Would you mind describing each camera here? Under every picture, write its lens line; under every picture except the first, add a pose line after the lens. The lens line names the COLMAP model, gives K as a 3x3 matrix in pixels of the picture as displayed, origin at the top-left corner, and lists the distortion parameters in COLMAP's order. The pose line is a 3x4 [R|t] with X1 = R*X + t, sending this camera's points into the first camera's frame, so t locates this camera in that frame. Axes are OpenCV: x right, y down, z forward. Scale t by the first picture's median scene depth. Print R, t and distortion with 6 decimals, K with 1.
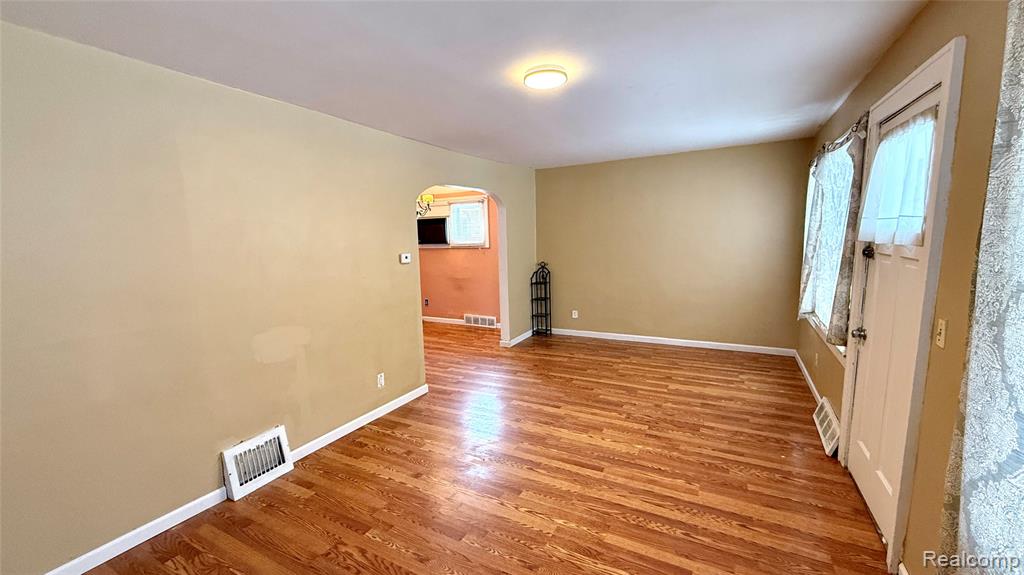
lens RADIAL K [[404.8, 0, 510.4], [0, 404.8, 287.2], [0, 0, 1]] dist [-0.000923, 0.000296]
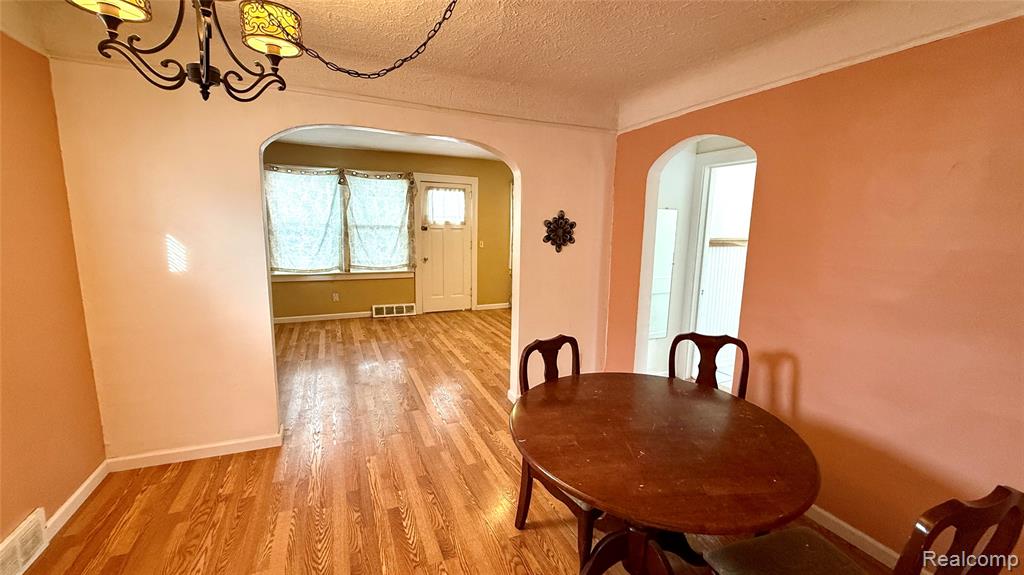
lens RADIAL K [[404.8, 0, 510.4], [0, 404.8, 287.2], [0, 0, 1]] dist [-0.000923, 0.000296]
pose [[-0.791209, -0.081741, 0.606059, -0.863272], [0.083848, 0.967168, 0.239908, -0.211311], [-0.605771, 0.240634, -0.758378, 1.941251]]
